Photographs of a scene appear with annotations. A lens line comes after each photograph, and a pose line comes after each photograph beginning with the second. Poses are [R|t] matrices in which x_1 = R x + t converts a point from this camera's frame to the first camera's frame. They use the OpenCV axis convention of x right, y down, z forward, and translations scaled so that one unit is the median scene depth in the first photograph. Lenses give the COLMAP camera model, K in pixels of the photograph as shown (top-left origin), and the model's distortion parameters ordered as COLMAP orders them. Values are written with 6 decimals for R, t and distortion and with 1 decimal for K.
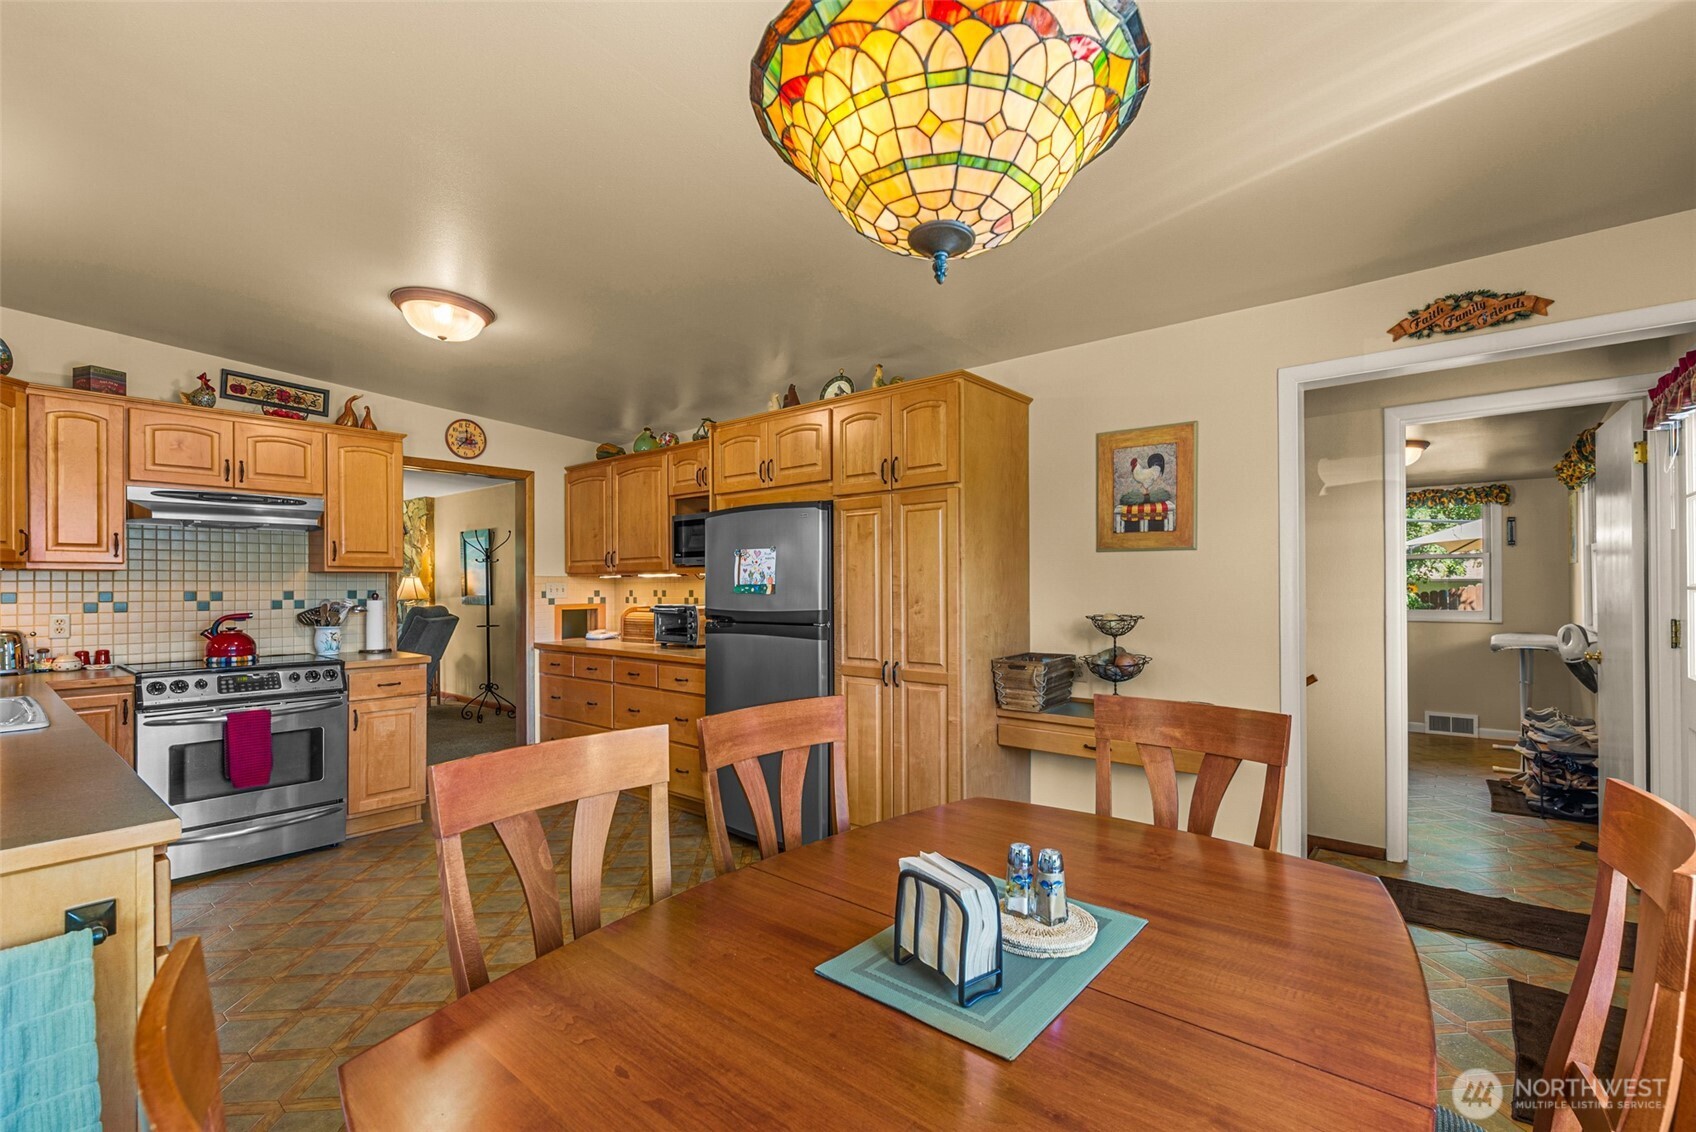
lens RADIAL K [[741.7, 0, 842.9], [0, 741.7, 574.4], [0, 0, 1]] dist [-0.005998, 0.000955]
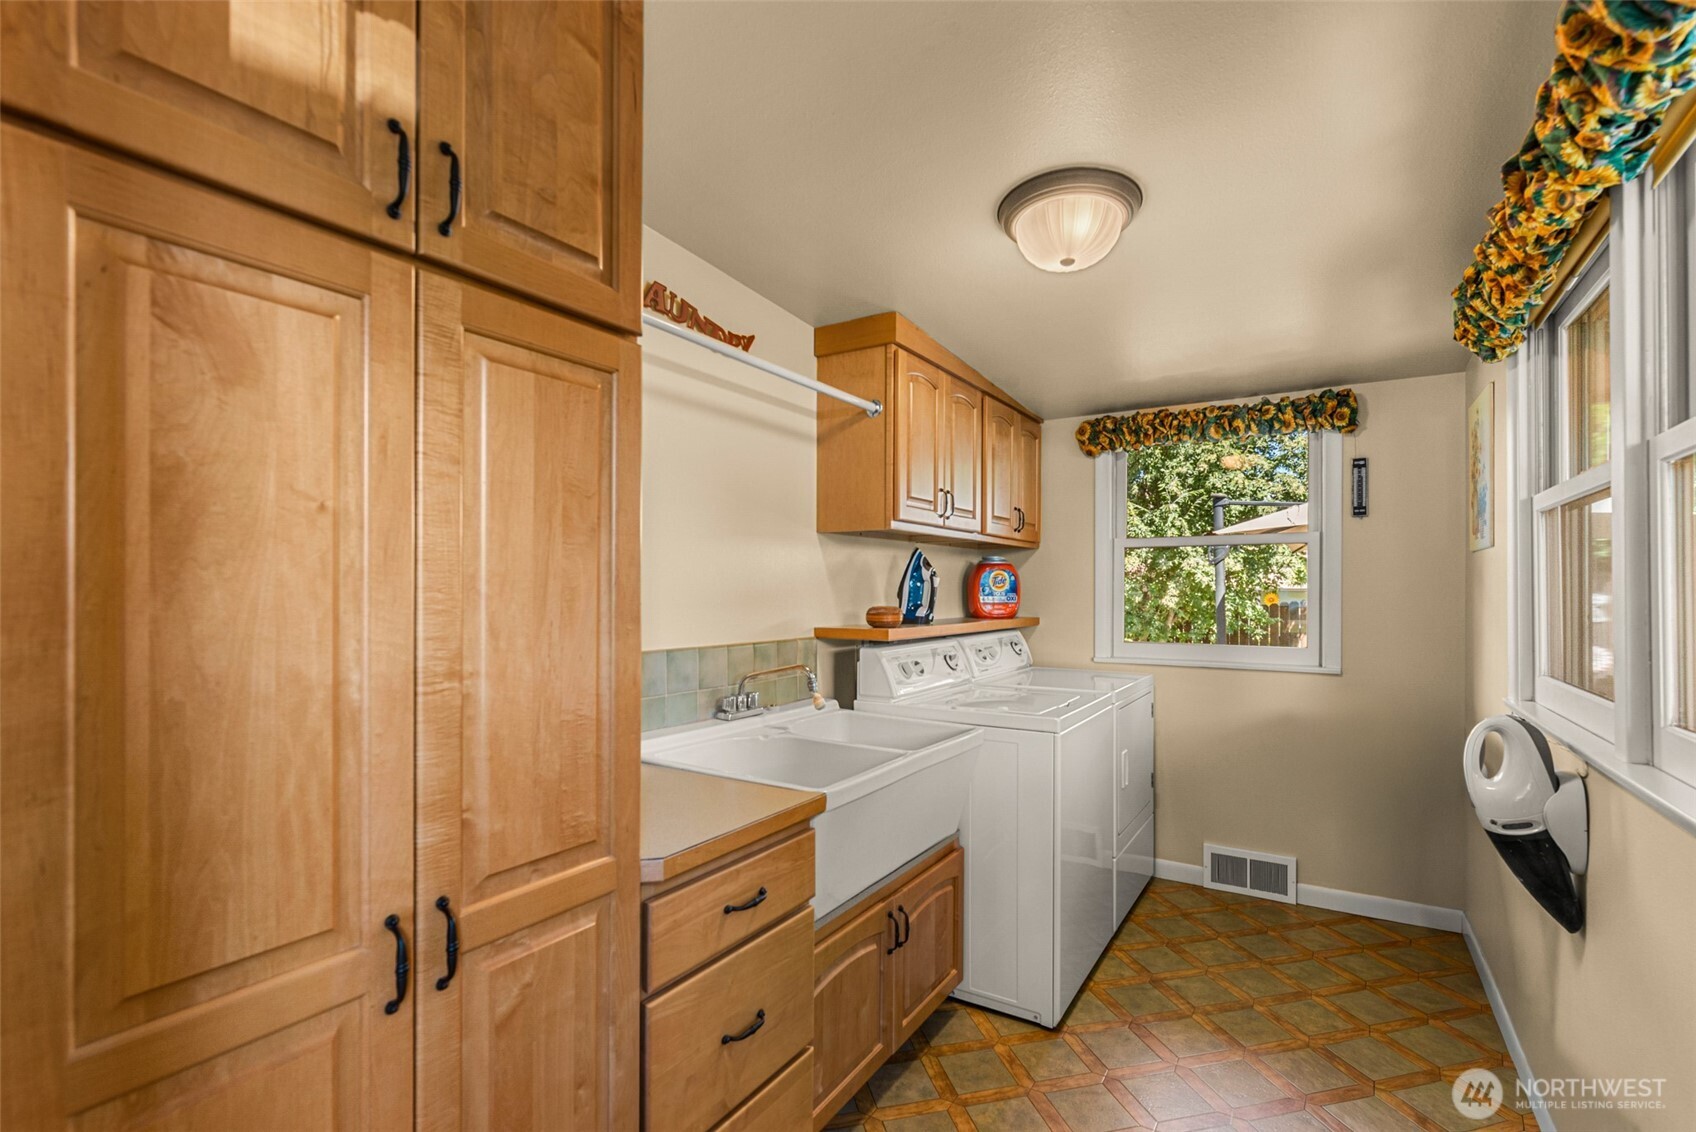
lens RADIAL K [[768.7, 0, 852.5], [0, 768.7, 578.6], [0, 0, 1]] dist [-0.000342, 0.000229]
pose [[0.992212, 0.014044, 0.123764, 0.499587], [-0.013554, 0.999897, -0.004797, 0.009015], [-0.123818, 0.003082, 0.992300, 0.525521]]
